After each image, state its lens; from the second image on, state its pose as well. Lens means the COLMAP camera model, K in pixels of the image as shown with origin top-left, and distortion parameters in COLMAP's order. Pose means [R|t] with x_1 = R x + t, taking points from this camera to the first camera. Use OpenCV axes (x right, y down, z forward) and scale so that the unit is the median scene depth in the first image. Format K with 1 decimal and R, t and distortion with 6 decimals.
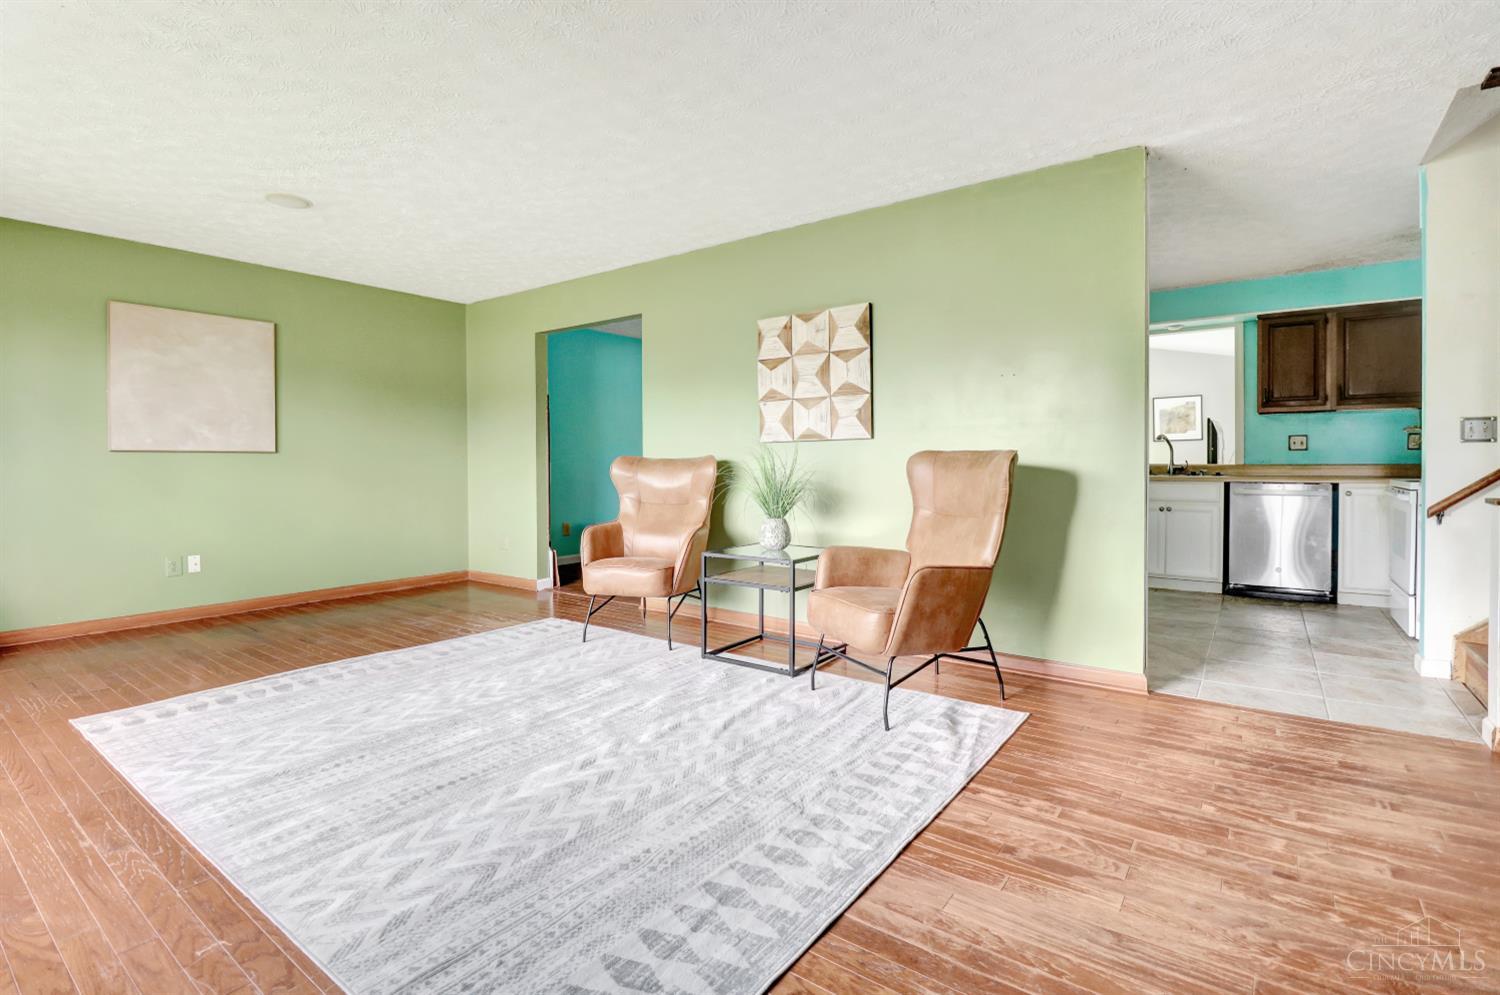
lens RADIAL K [[703.0, 0, 737.8], [0, 703.0, 465.0], [0, 0, 1]] dist [-0.002702, -0.001070]
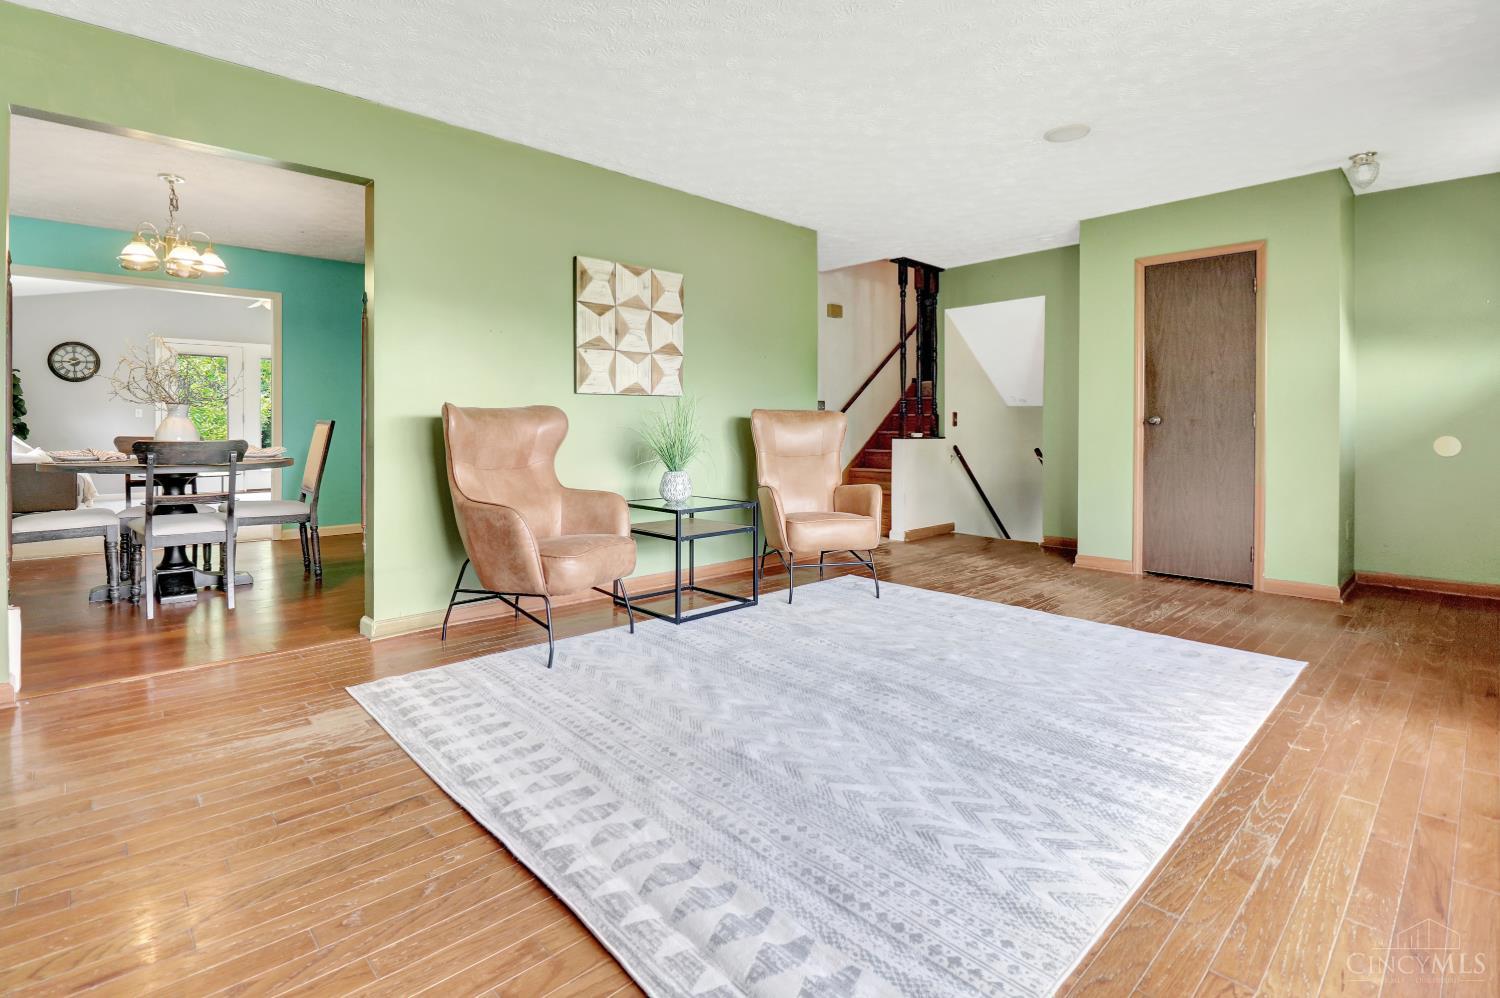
lens RADIAL K [[713.7, 0, 720.7], [0, 713.7, 434.7], [0, 0, 1]] dist [-0.004990, -0.000437]
pose [[0.181048, -0.008253, 0.983440, -0.870031], [0.000406, 0.999965, 0.008317, 0.013560], [-0.983474, -0.001106, 0.181045, 0.692885]]
